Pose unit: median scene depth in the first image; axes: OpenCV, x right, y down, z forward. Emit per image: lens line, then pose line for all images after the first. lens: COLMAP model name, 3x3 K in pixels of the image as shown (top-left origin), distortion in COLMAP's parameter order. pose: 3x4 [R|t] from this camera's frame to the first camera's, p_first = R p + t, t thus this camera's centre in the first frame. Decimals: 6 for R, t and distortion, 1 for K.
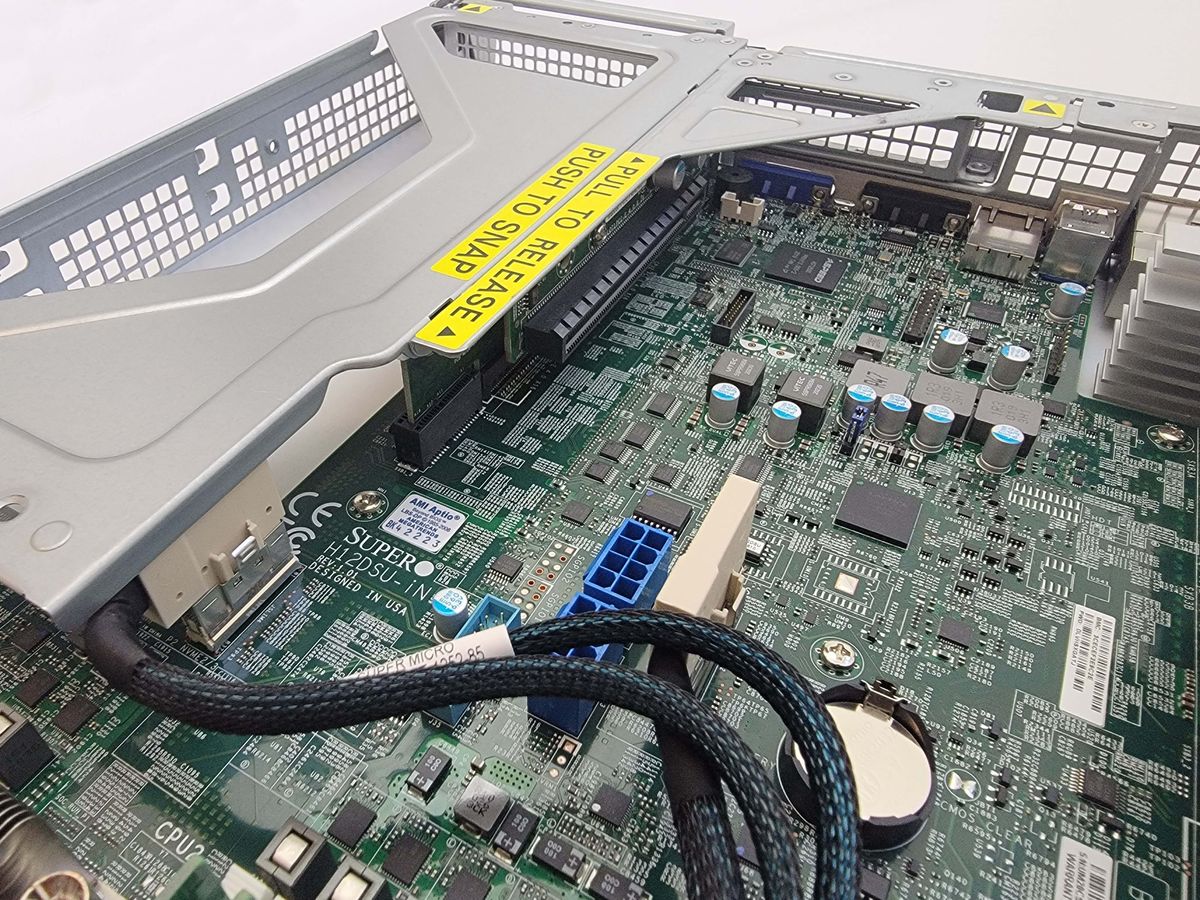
lens RADIAL K [[850.9, 0, 513.7], [0, 850.9, 450.1], [0, 0, 1]] dist [-0.000520, -0.002381]
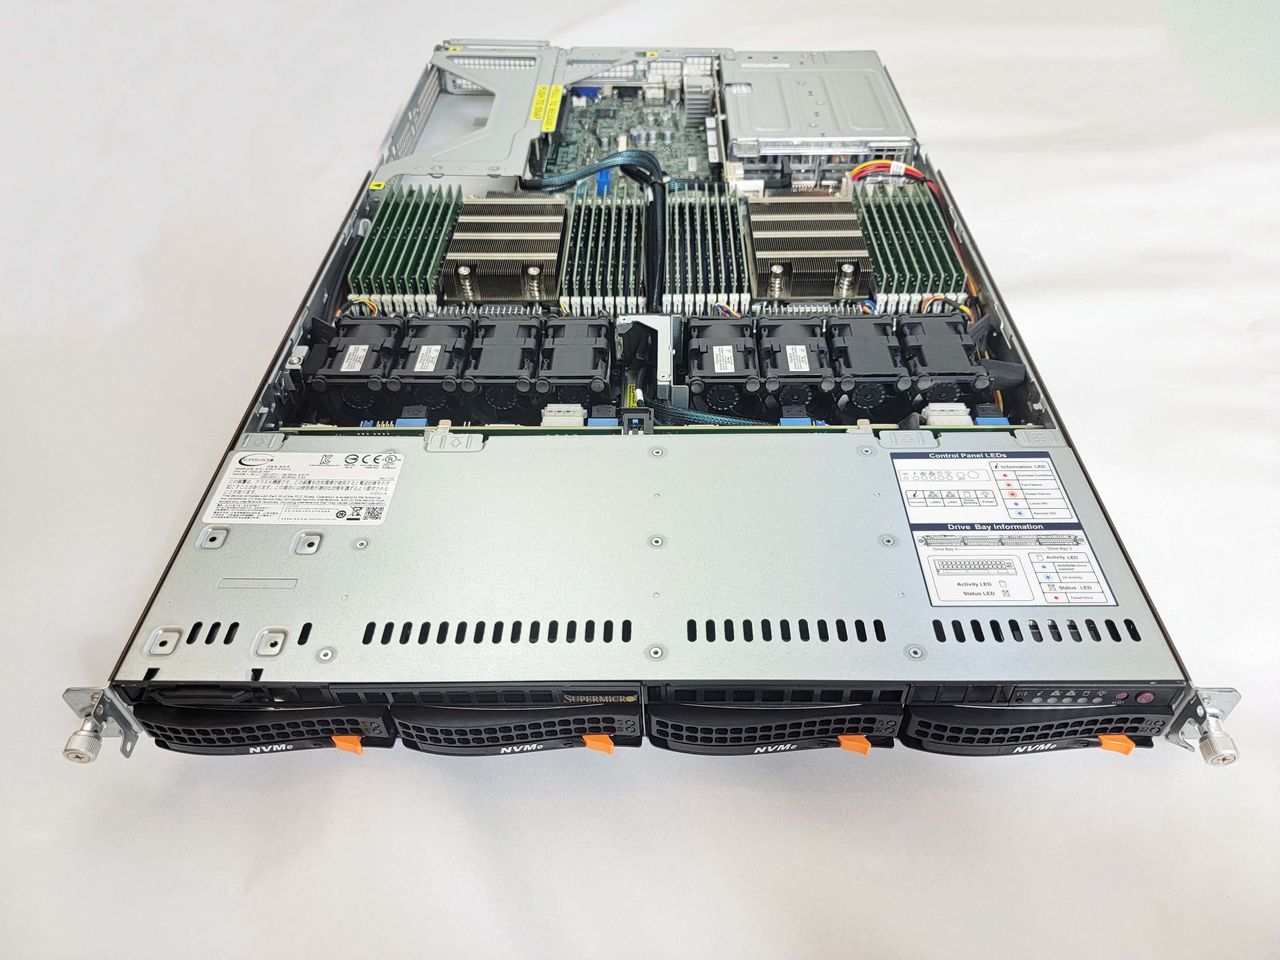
lens RADIAL K [[925.2, 0, 647.4], [0, 925.2, 476.2], [0, 0, 1]] dist [0.034875, -0.049988]
pose [[0.866893, -0.328033, 0.375353, -1.734403], [0.321384, 0.943375, 0.082198, 1.131889], [-0.381062, 0.049375, 0.923230, -3.023201]]
